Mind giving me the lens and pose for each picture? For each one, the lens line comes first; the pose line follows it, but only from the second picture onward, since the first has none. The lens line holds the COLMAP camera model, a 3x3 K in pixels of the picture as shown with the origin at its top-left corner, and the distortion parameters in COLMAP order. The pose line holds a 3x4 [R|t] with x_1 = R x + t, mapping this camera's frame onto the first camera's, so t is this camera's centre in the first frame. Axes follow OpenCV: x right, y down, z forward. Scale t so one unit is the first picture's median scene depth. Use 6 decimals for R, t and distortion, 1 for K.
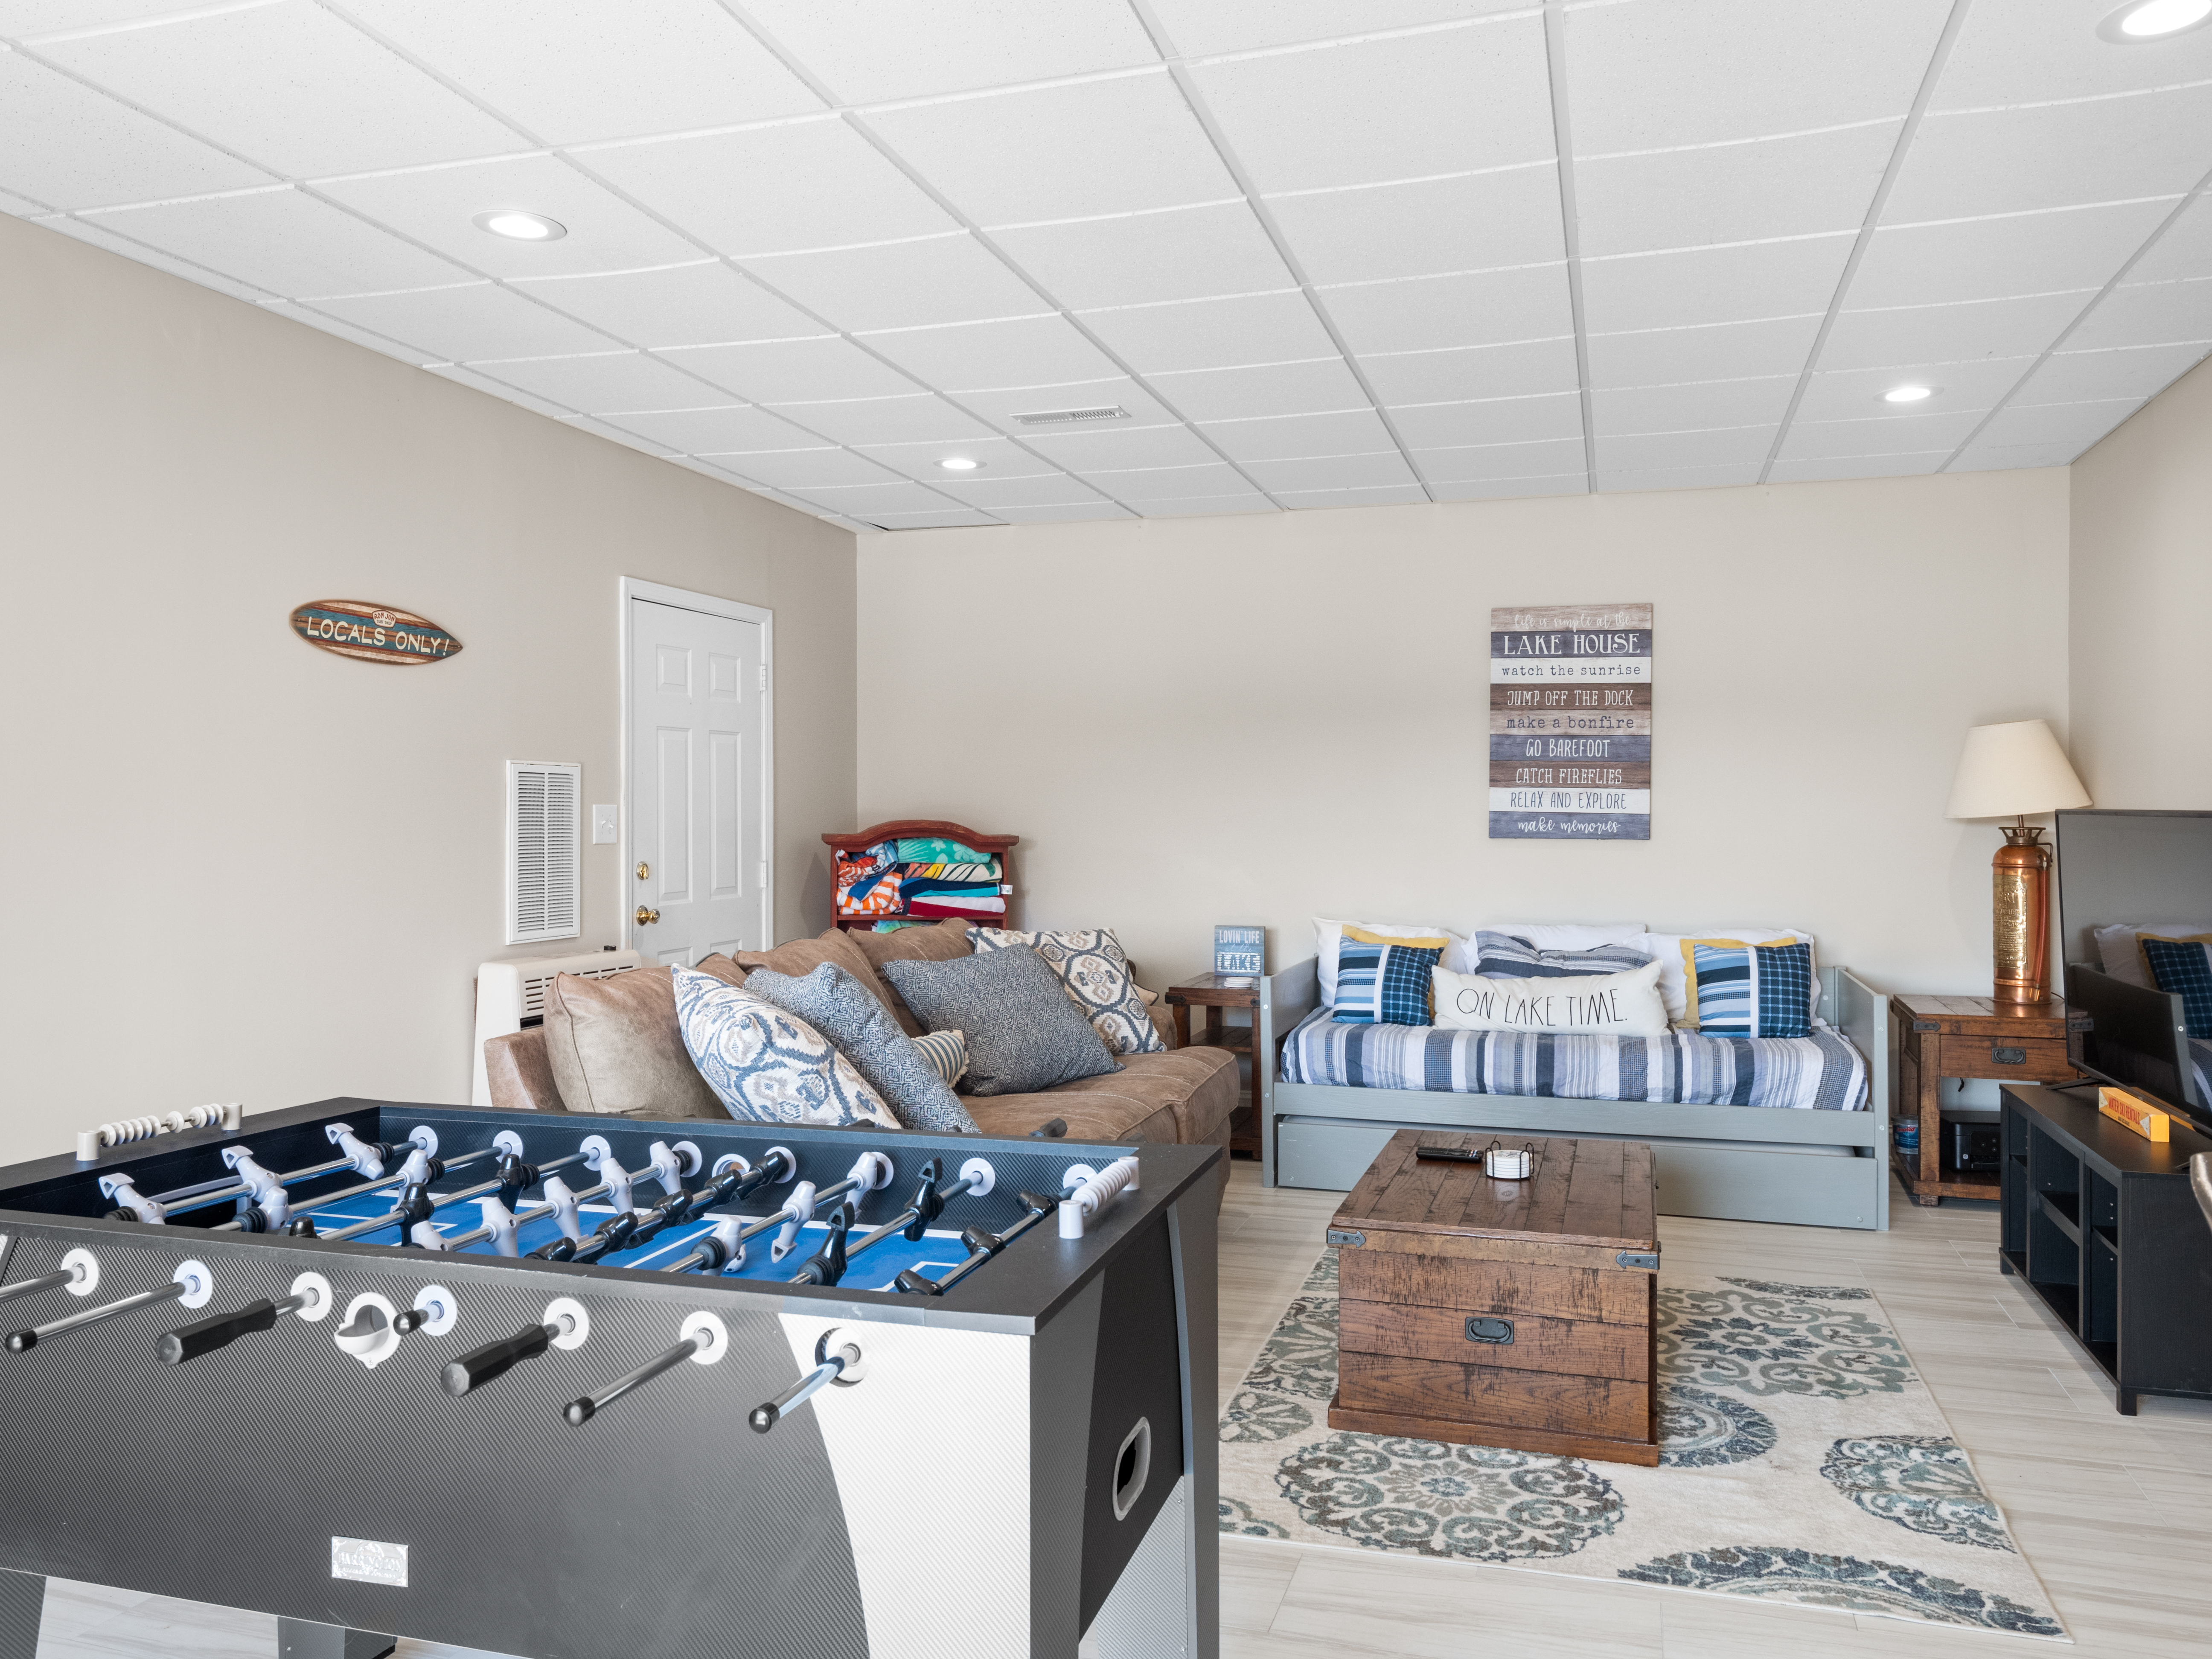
lens RADIAL K [[1649.7, 0, 1103.9], [0, 1649.7, 833.8], [0, 0, 1]] dist [-0.007980, 0.004385]
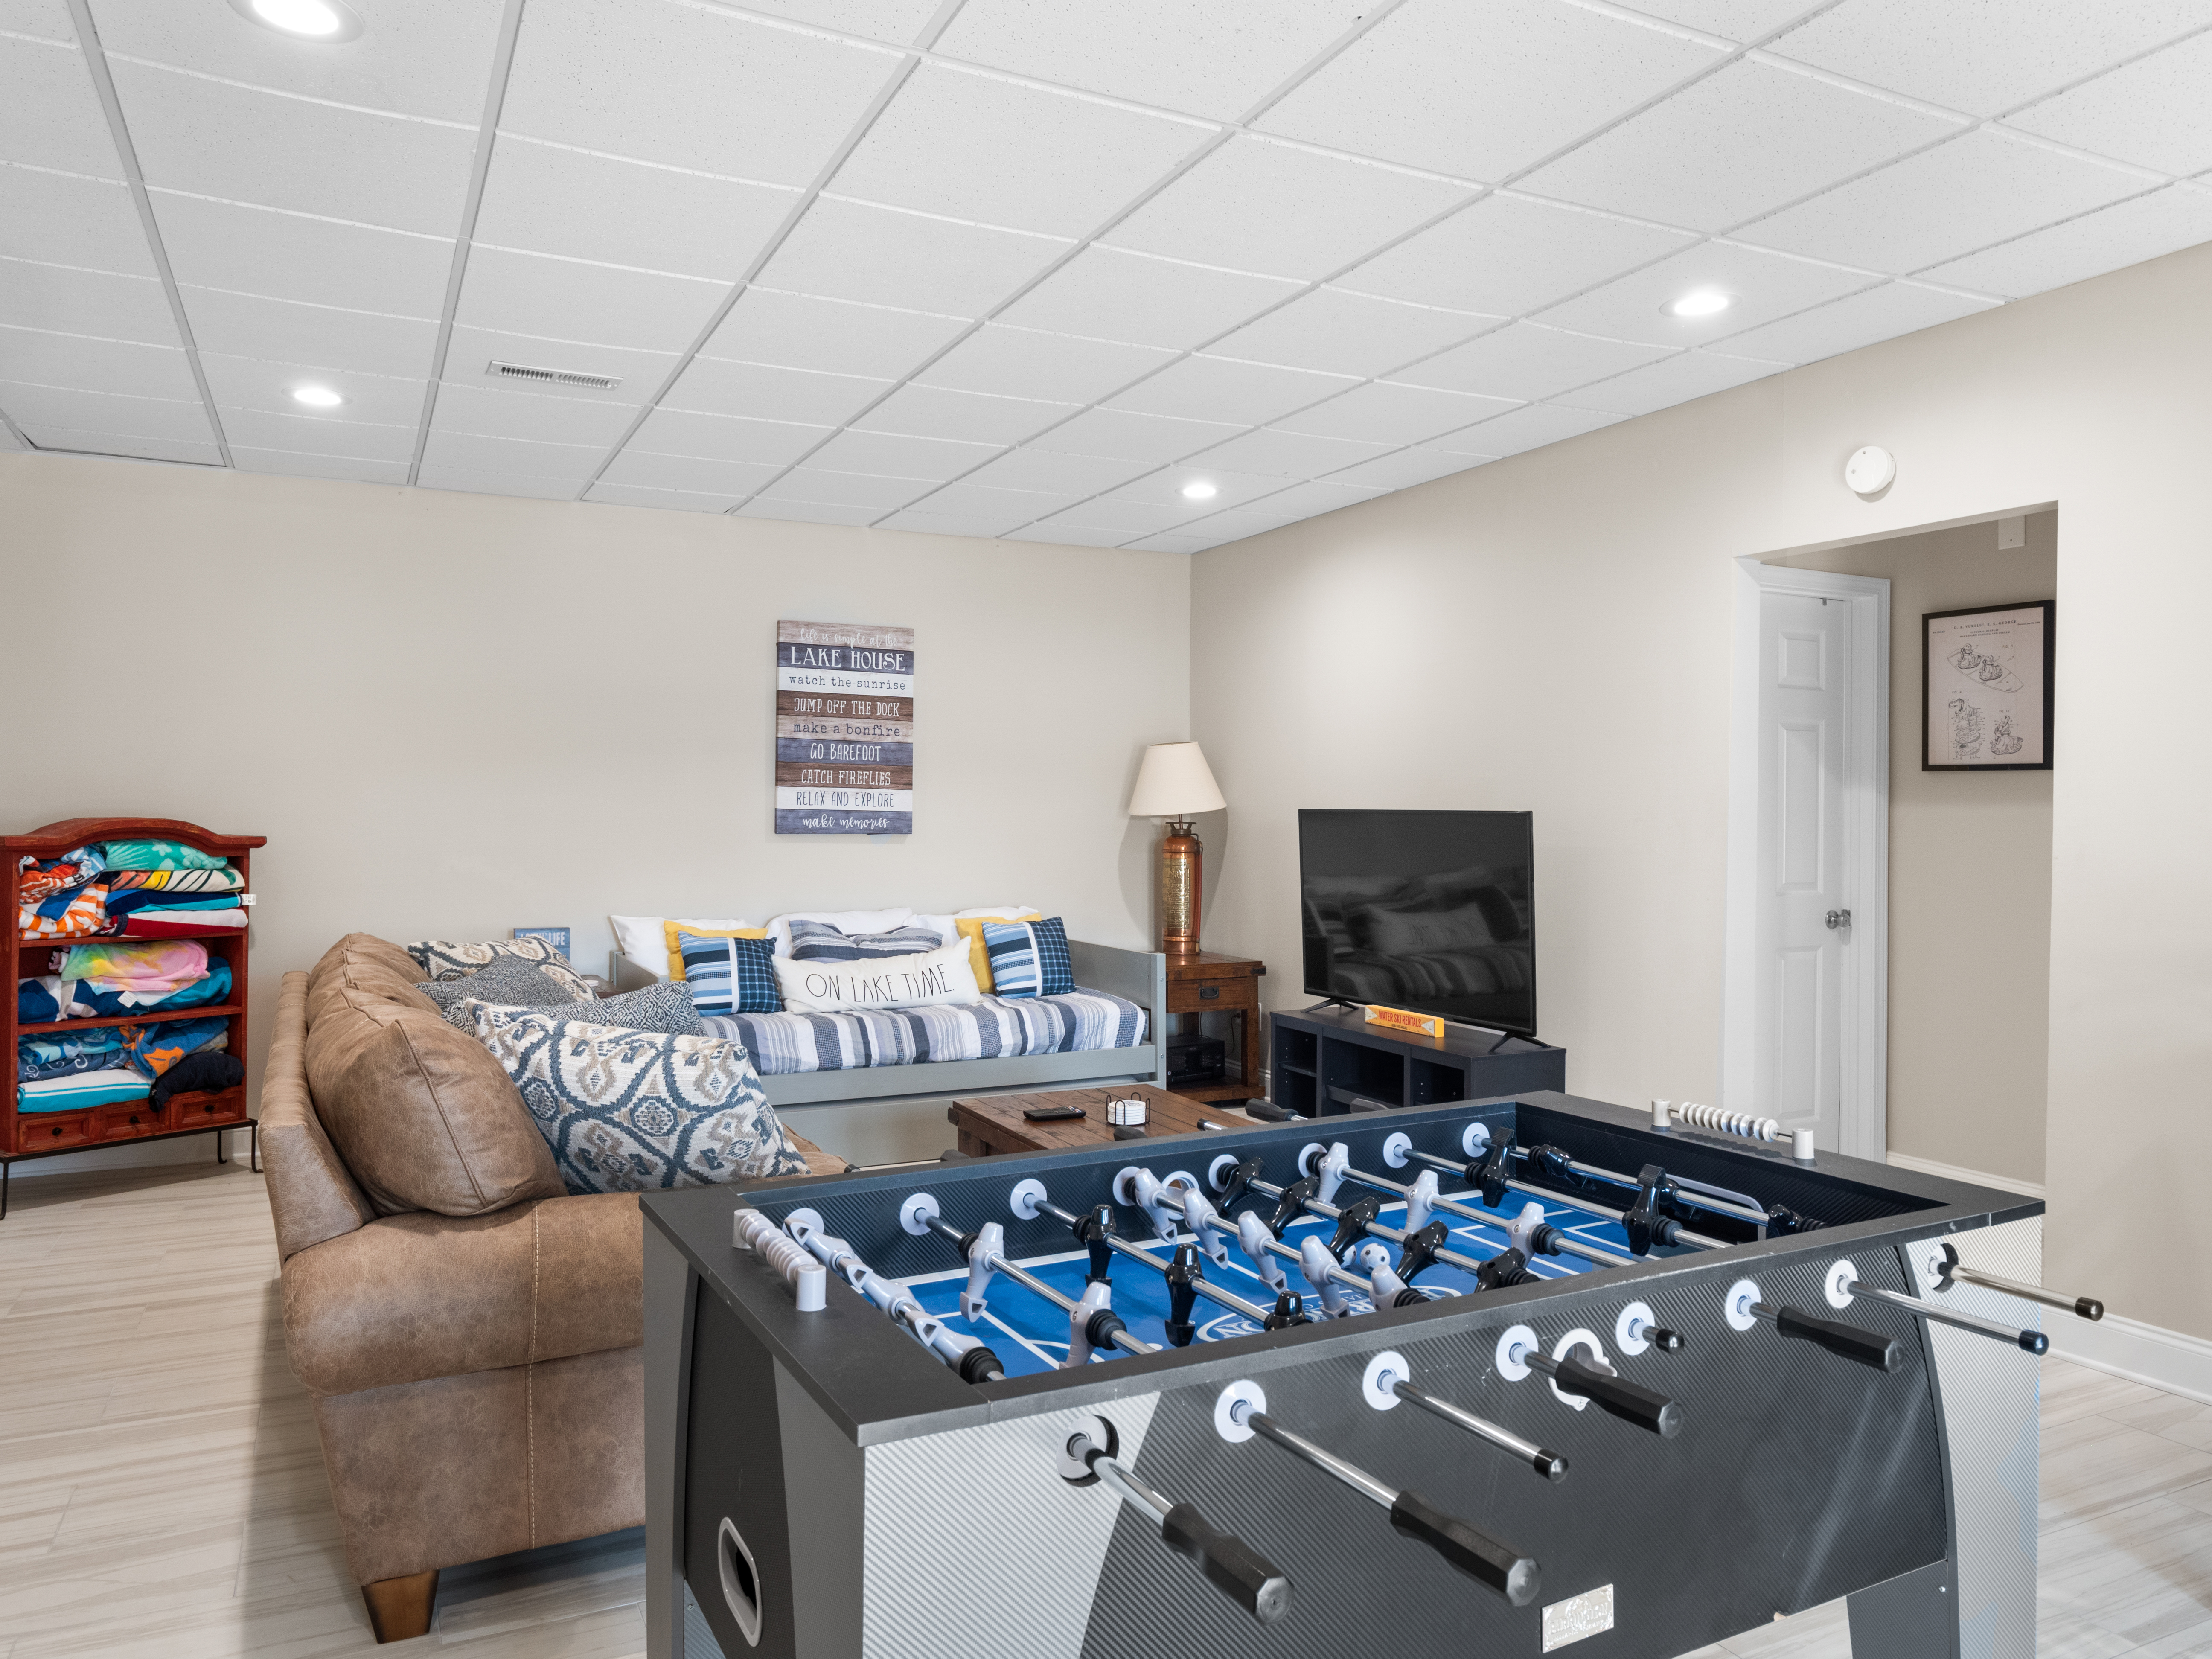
lens RADIAL K [[1526.4, 0, 1106.6], [0, 1526.4, 815.9], [0, 0, 1]] dist [-0.001928, -0.000180]
pose [[0.715070, -0.000252, 0.699053, -0.311440], [0.006178, 0.999963, -0.005959, -0.001861], [-0.699026, 0.008580, 0.715045, 0.142305]]
